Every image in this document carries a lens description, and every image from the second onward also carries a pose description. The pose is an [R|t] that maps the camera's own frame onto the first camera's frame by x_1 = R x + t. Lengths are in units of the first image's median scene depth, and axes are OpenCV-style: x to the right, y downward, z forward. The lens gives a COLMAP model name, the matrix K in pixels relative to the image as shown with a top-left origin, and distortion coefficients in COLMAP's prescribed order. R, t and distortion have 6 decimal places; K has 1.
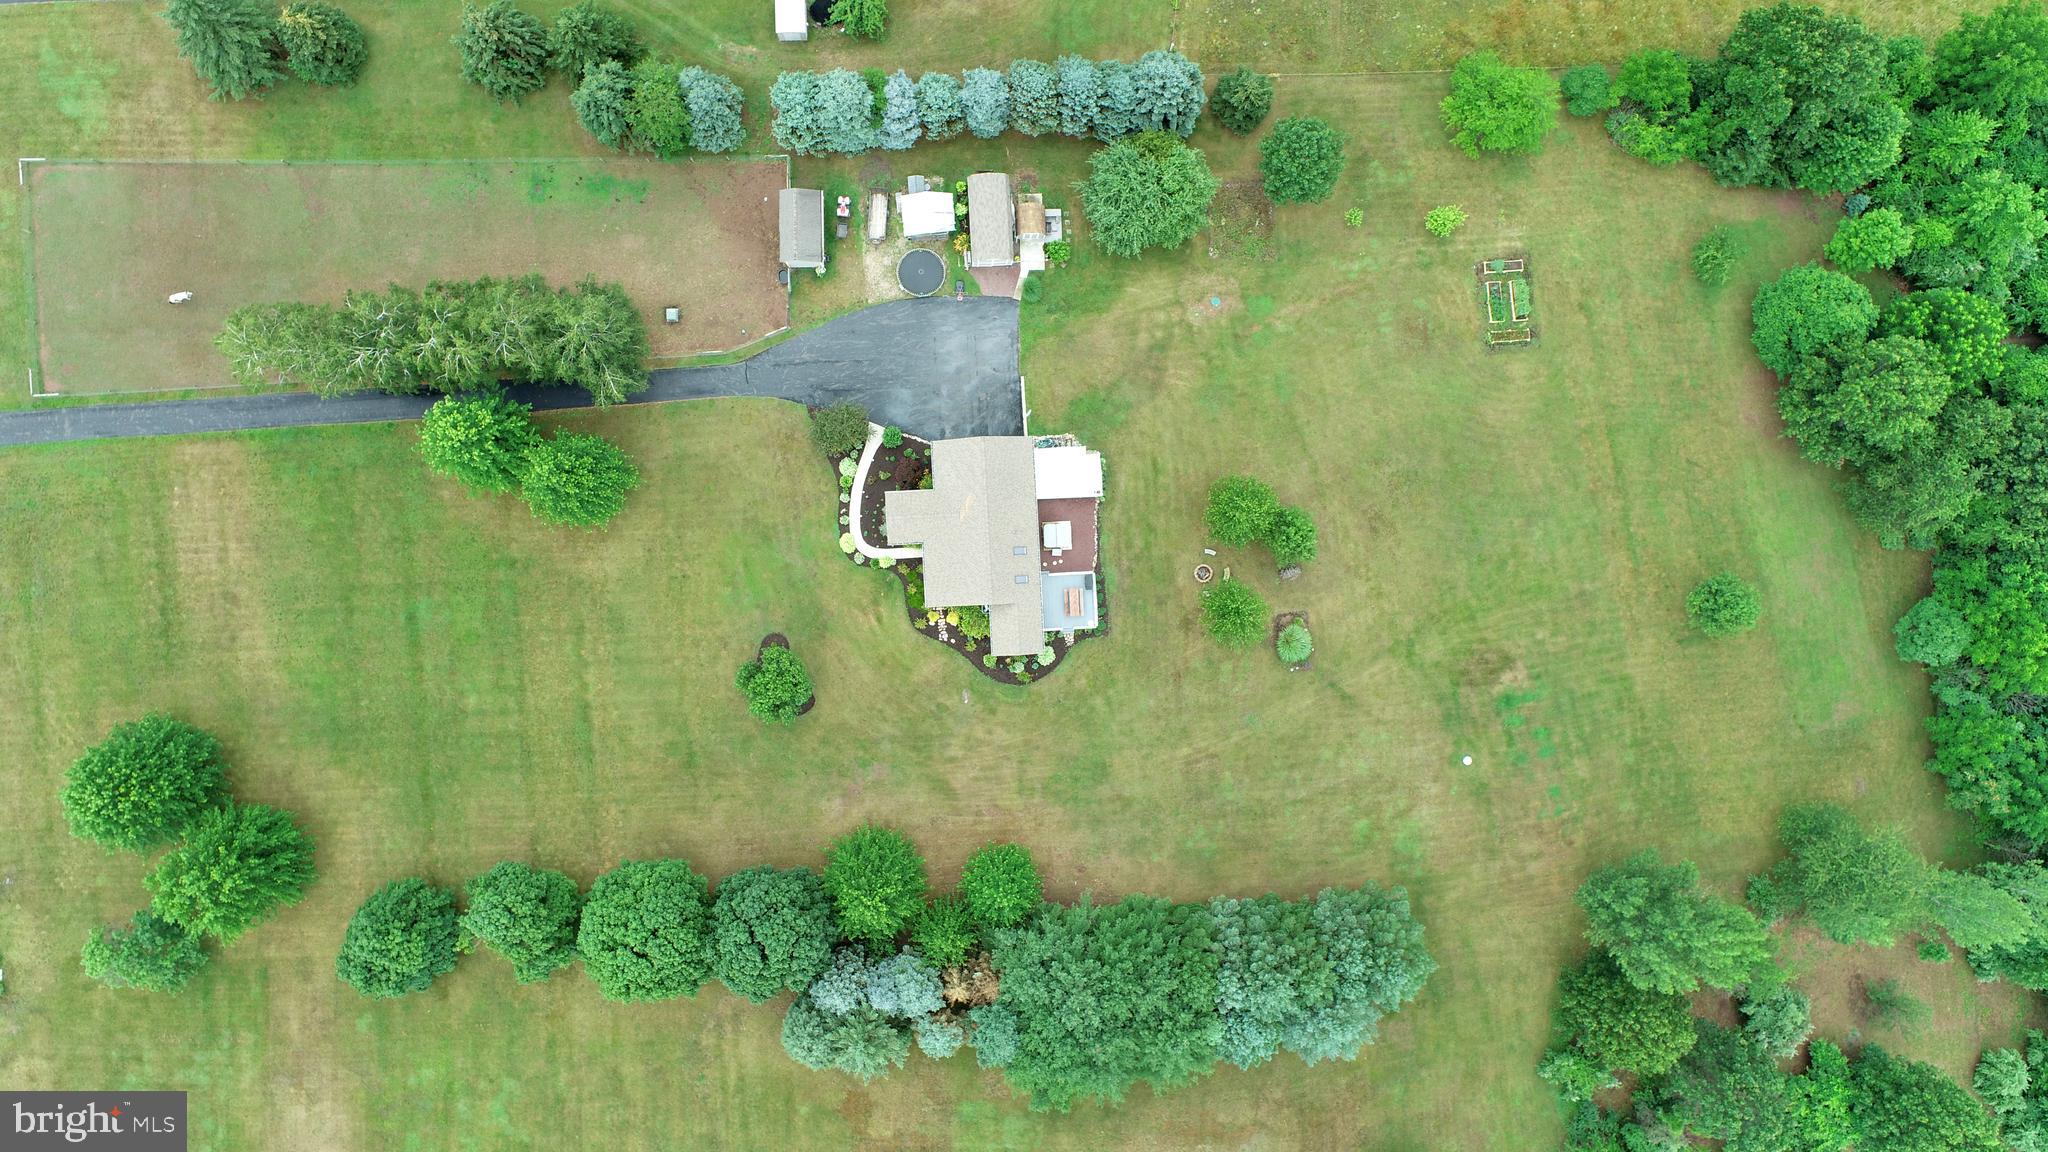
lens RADIAL K [[1379.2, 0, 1015.1], [0, 1379.2, 575.2], [0, 0, 1]] dist [-0.017044, 0.006451]
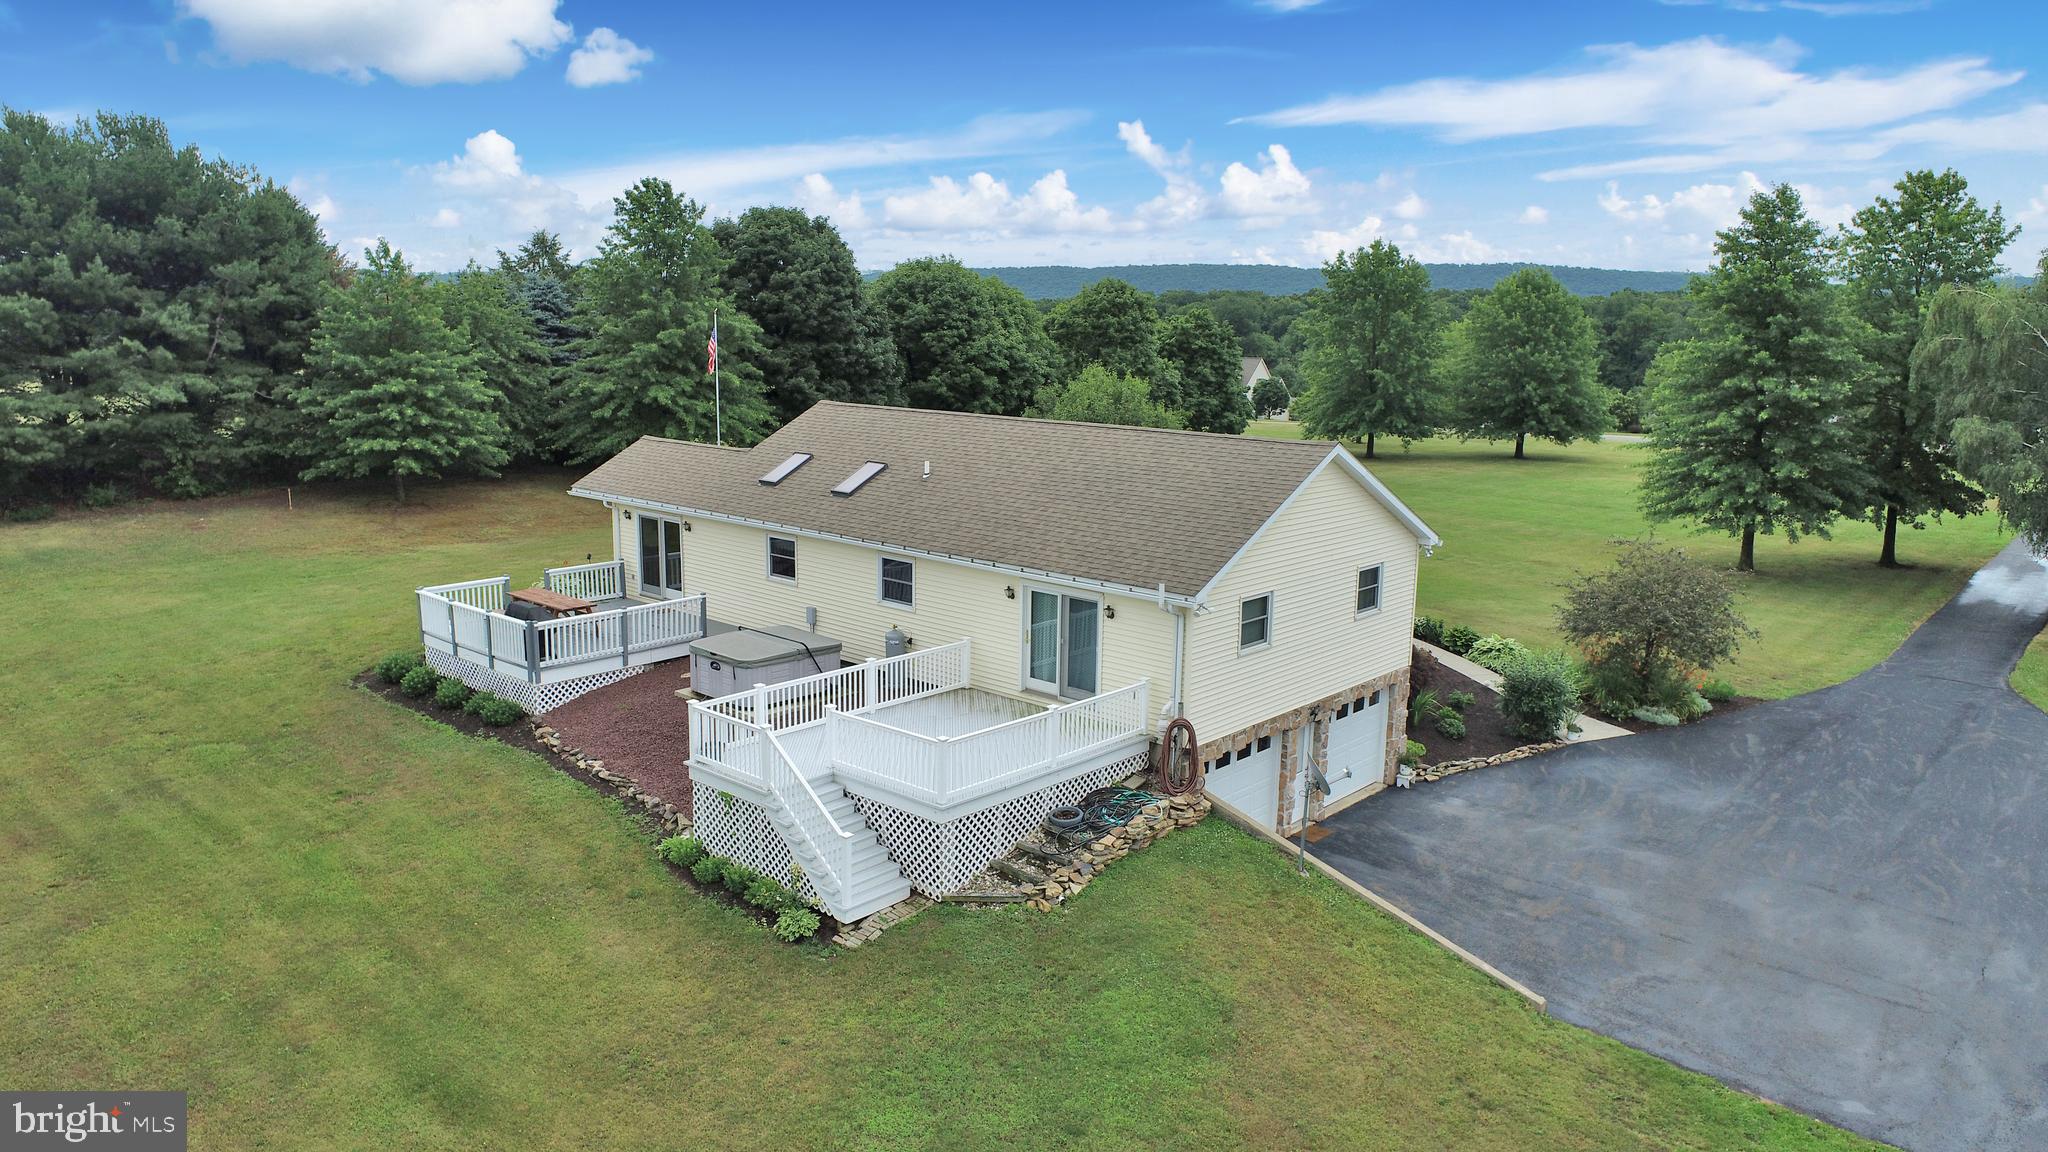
lens RADIAL K [[1379.2, 0, 1025.8], [0, 1379.2, 576.0], [0, 0, 1]] dist [-0.017044, 0.006451]
pose [[-0.705524, 0.074680, -0.704740, 0.154386], [-0.706920, -0.144318, 0.692414, -0.206221], [-0.049997, 0.986709, 0.154612, 0.944510]]
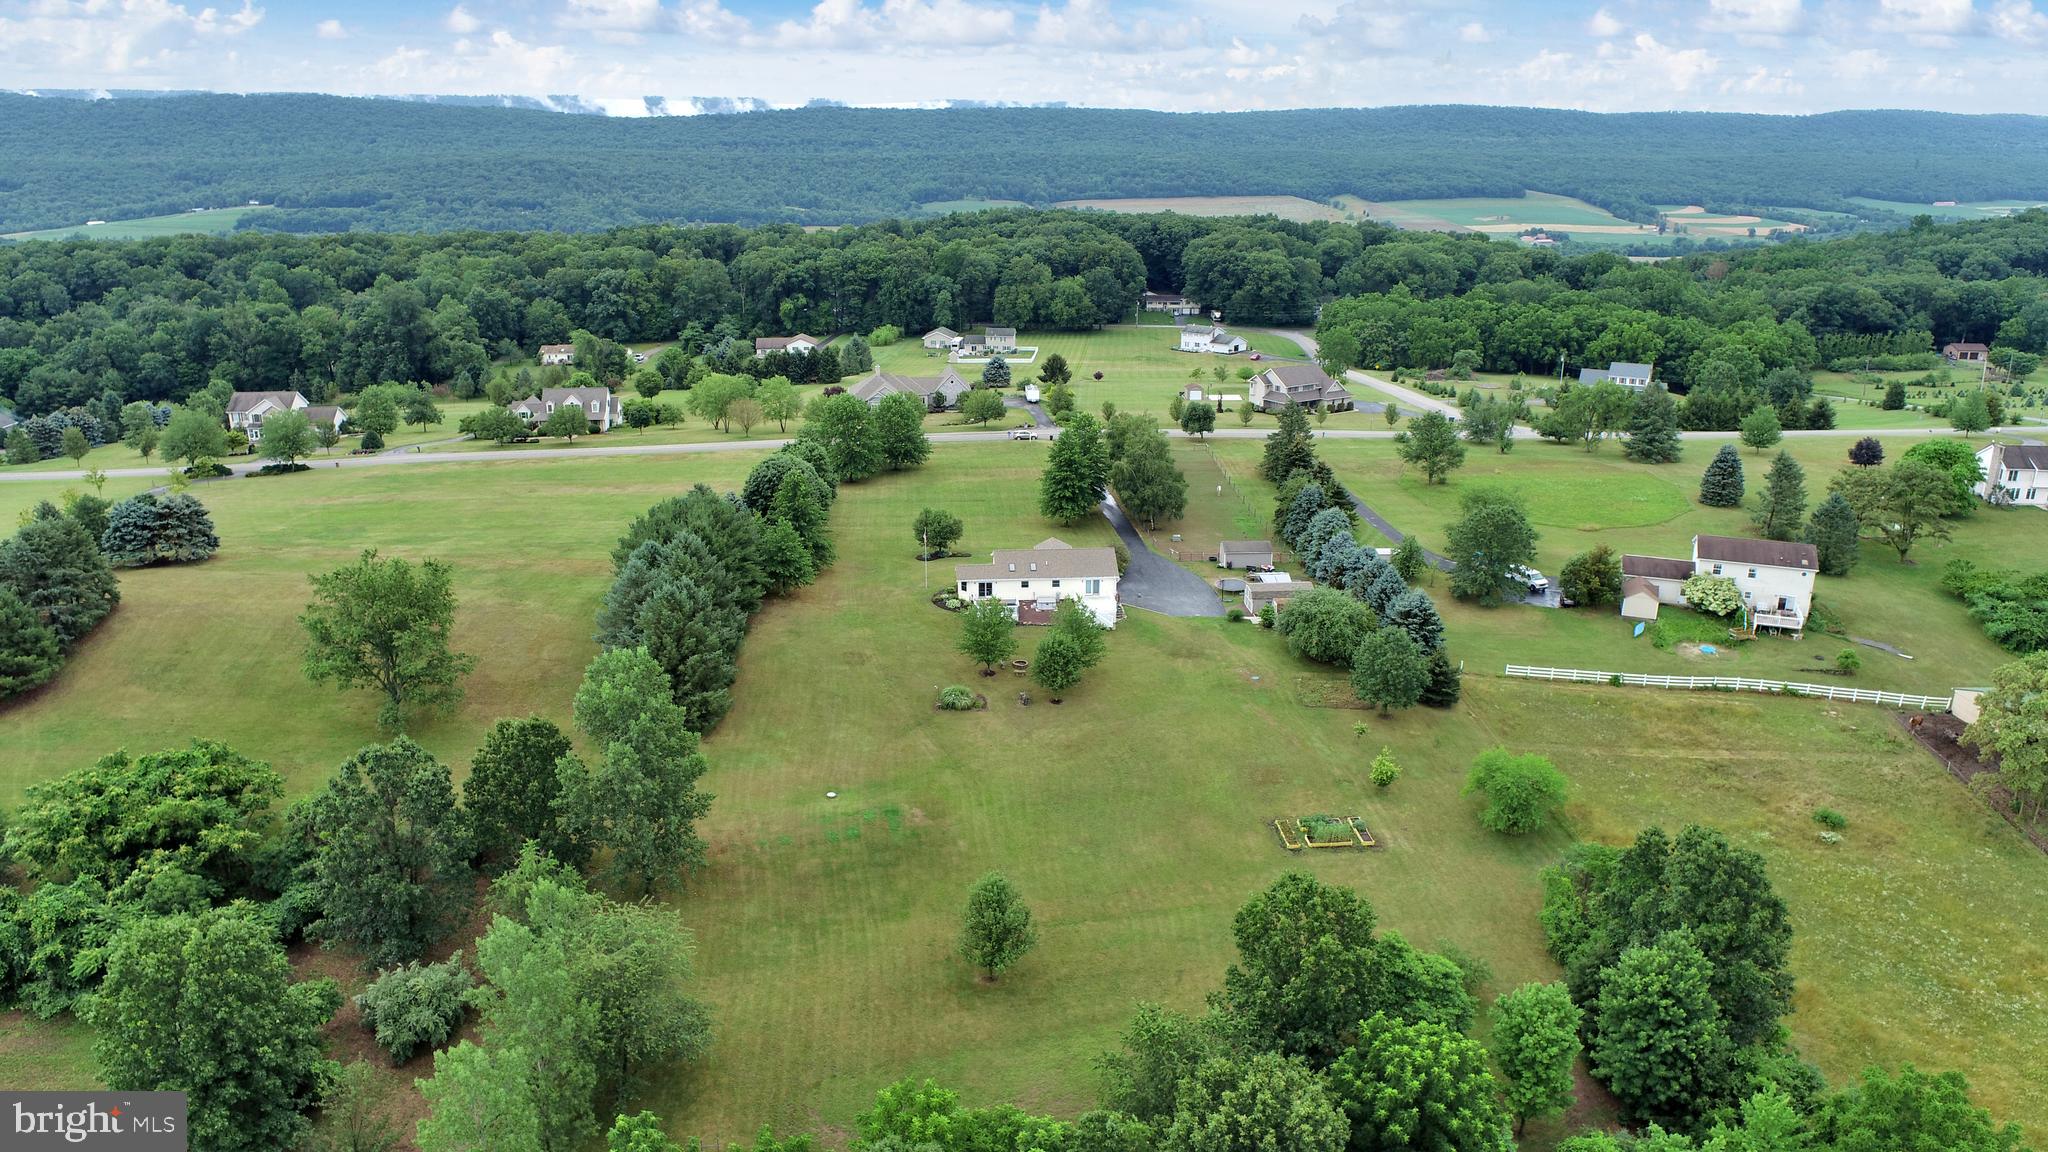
lens RADIAL K [[1379.2, 0, 1025.8], [0, 1379.2, 576.6], [0, 0, 1]] dist [-0.017044, 0.006451]
pose [[0.030960, 0.256807, -0.965967, 1.268592], [-0.999509, 0.003228, -0.031176, 0.030745], [-0.004888, 0.966457, 0.256781, 0.639824]]
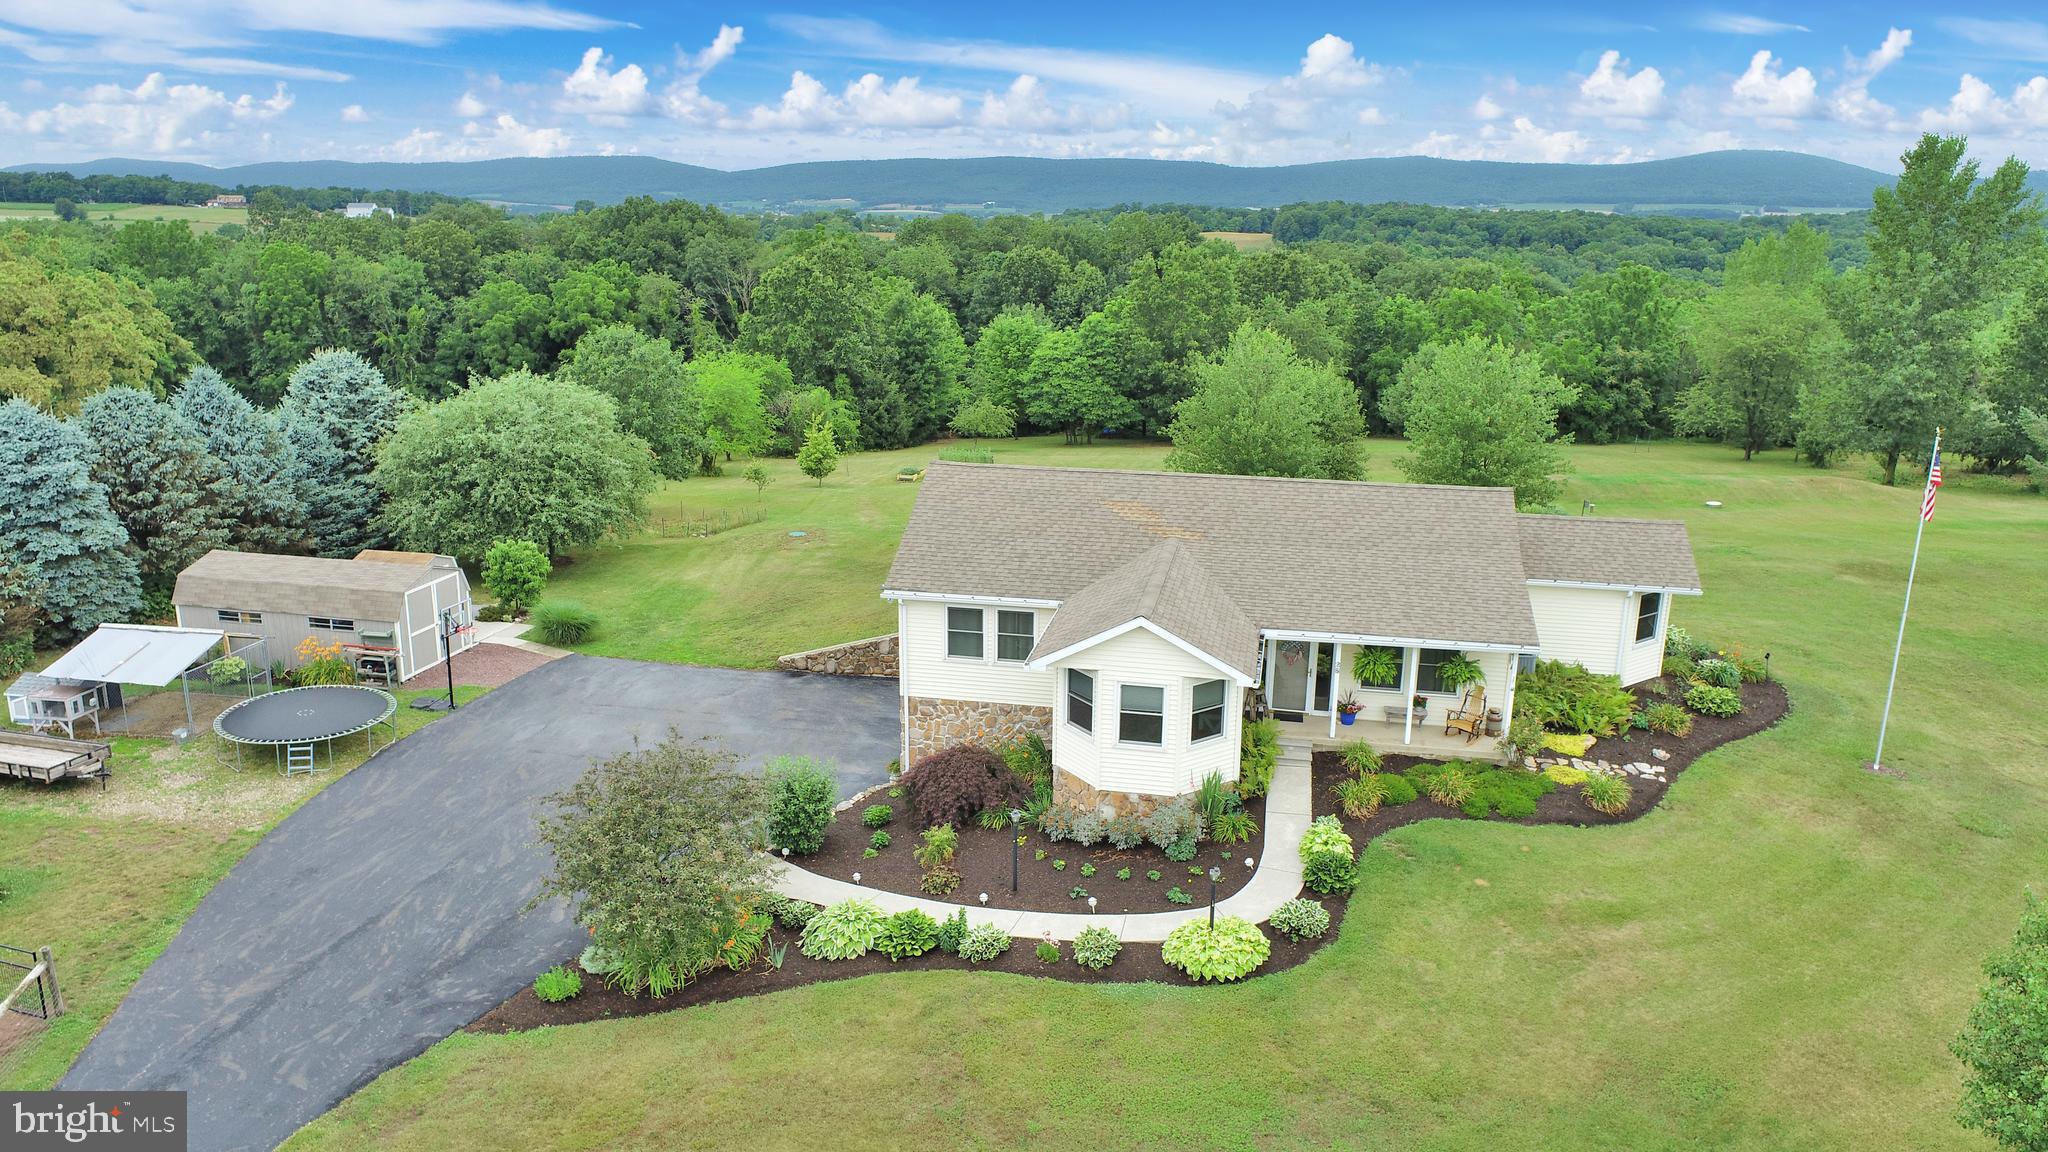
lens RADIAL K [[1379.2, 0, 1023.5], [0, 1379.2, 569.7], [0, 0, 1]] dist [-0.017044, 0.006451]
pose [[0.244368, -0.305855, 0.920183, -0.289067], [0.969609, 0.065419, -0.235749, -0.007344], [0.011907, 0.949828, 0.312547, 0.886191]]
